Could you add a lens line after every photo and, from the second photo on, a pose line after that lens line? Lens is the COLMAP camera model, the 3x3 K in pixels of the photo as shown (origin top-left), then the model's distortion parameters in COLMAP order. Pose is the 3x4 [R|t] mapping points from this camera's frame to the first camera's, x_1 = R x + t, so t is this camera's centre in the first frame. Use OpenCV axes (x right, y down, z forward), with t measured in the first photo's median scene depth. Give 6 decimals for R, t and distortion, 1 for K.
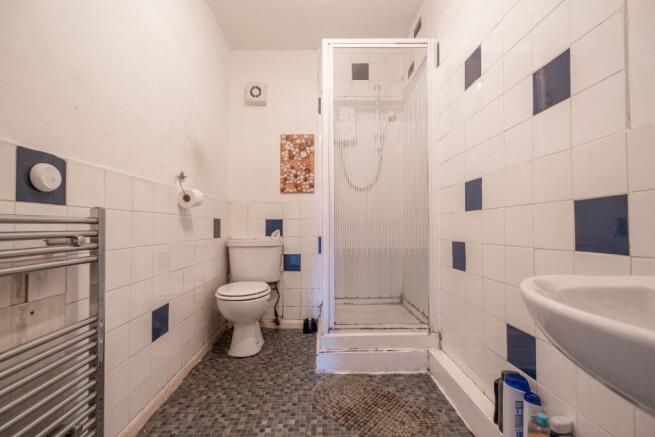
lens RADIAL K [[292.5, 0, 324.8], [0, 292.5, 220.6], [0, 0, 1]] dist [0.002344, 0.000463]
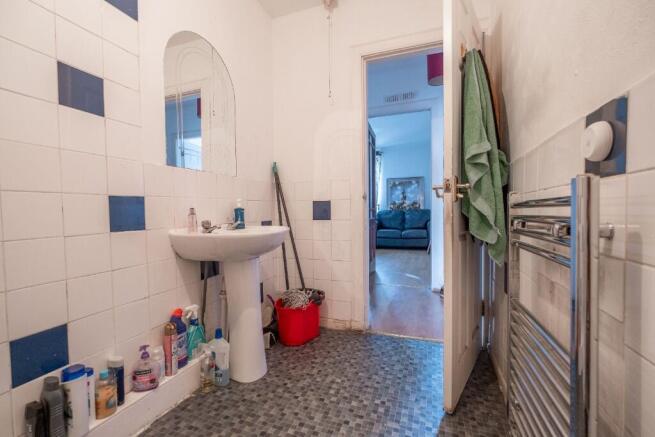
lens RADIAL K [[292.5, 0, 325.8], [0, 292.5, 219.9], [0, 0, 1]] dist [0.002344, 0.000463]
pose [[-0.933655, 0.013261, 0.357927, -0.386825], [0.015117, 0.999883, 0.002386, 0.041064], [-0.357854, 0.007638, -0.933746, 1.948817]]
